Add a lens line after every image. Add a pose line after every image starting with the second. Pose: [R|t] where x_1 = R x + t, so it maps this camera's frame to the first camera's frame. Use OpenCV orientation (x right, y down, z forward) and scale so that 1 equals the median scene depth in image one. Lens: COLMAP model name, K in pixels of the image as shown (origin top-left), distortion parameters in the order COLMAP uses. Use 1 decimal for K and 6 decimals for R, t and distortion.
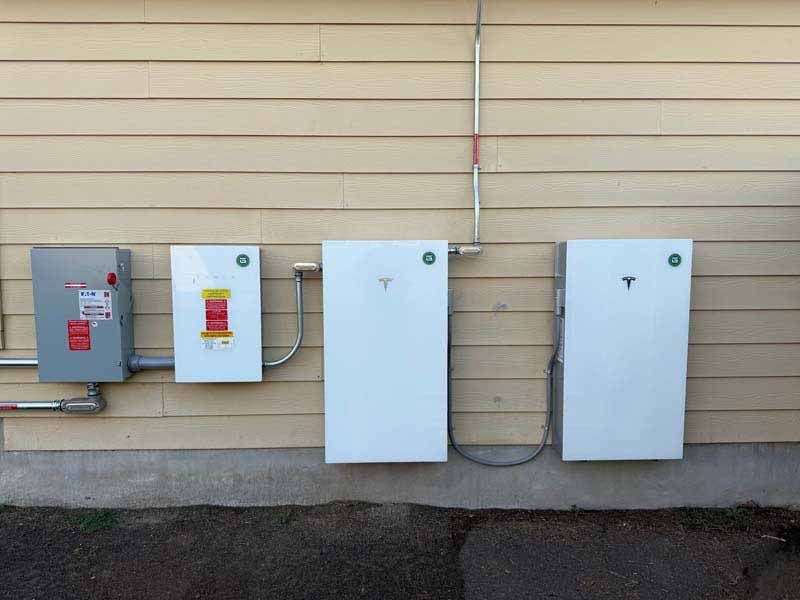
lens RADIAL K [[568.0, 0, 399.9], [0, 568.0, 284.2], [0, 0, 1]] dist [0.024380, -0.003353]
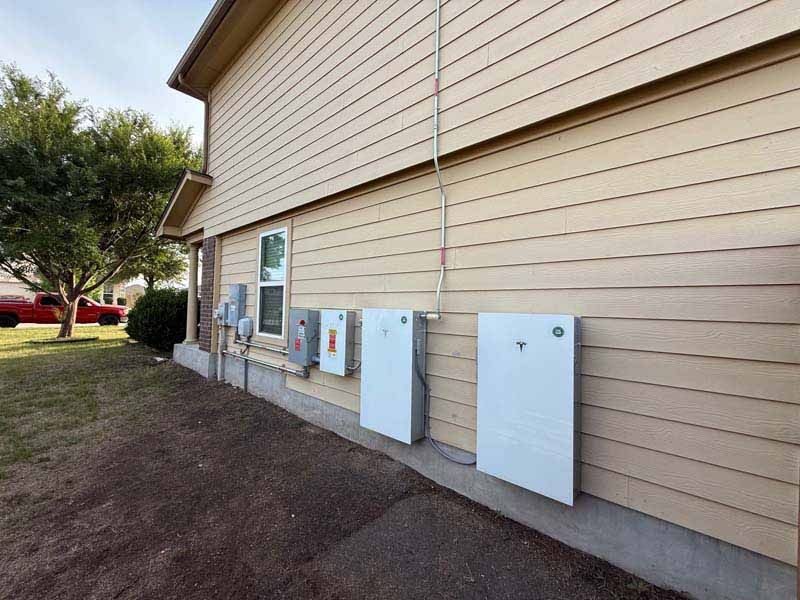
lens RADIAL K [[549.4, 0, 400.0], [0, 549.4, 300.0], [0, 0, 1]] dist [0.032606, -0.001736]
pose [[0.535998, 0.006246, -0.844196, 1.417964], [-0.095921, 0.993948, -0.053548, -0.014492], [0.838752, 0.109678, 0.533353, 0.059449]]
